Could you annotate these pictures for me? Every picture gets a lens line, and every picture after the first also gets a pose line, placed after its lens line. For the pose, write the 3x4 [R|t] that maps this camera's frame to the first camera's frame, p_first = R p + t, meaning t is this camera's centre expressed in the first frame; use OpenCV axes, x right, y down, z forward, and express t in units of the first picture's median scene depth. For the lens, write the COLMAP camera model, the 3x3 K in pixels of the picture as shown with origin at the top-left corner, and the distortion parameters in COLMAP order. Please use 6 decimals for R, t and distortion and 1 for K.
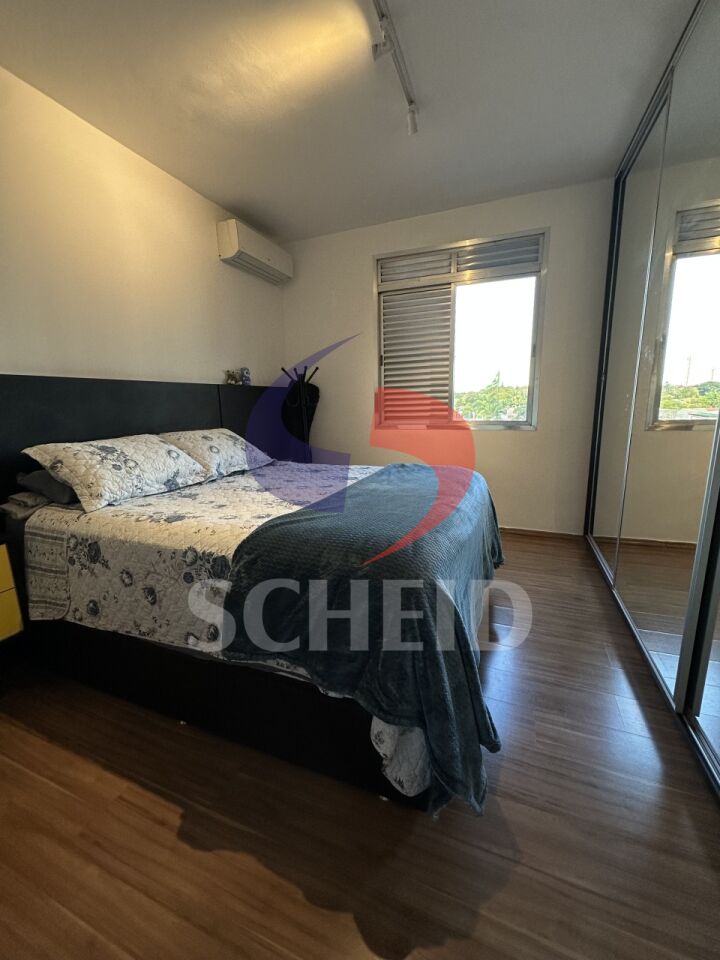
lens RADIAL K [[384.0, 0, 360.0], [0, 384.0, 480.0], [0, 0, 1]] dist [-0.003284, 0.000862]
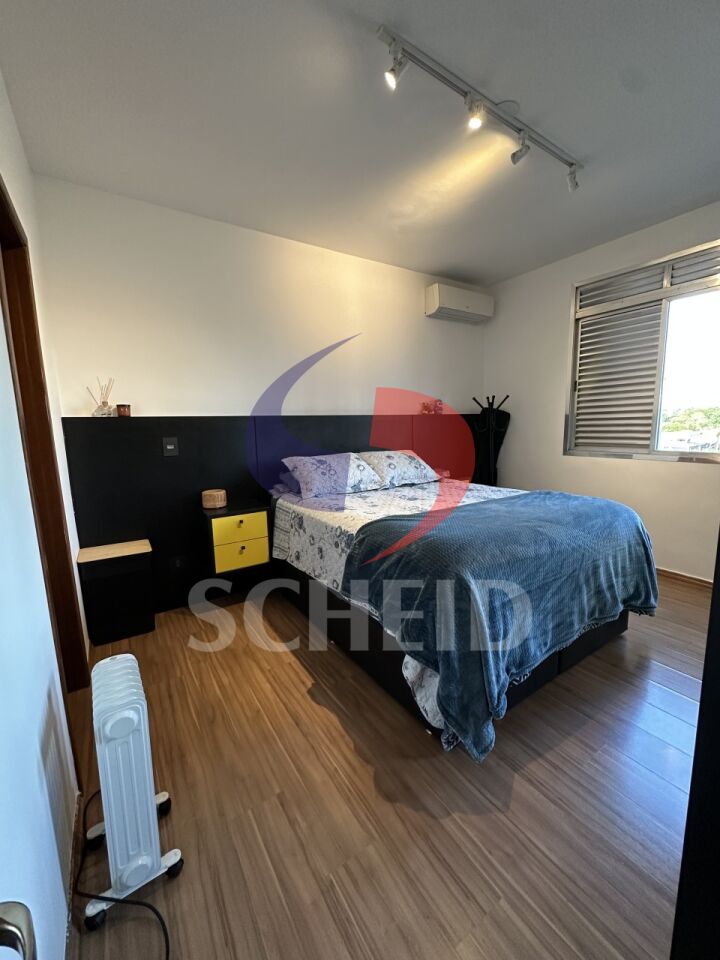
lens RADIAL K [[384.0, 0, 360.0], [0, 384.0, 480.0], [0, 0, 1]] dist [-0.003284, 0.000862]
pose [[0.819791, 0.085110, -0.566302, 0.337987], [-0.109040, 0.994001, -0.008459, -0.008621], [0.562185, 0.068684, 0.824154, -0.190125]]
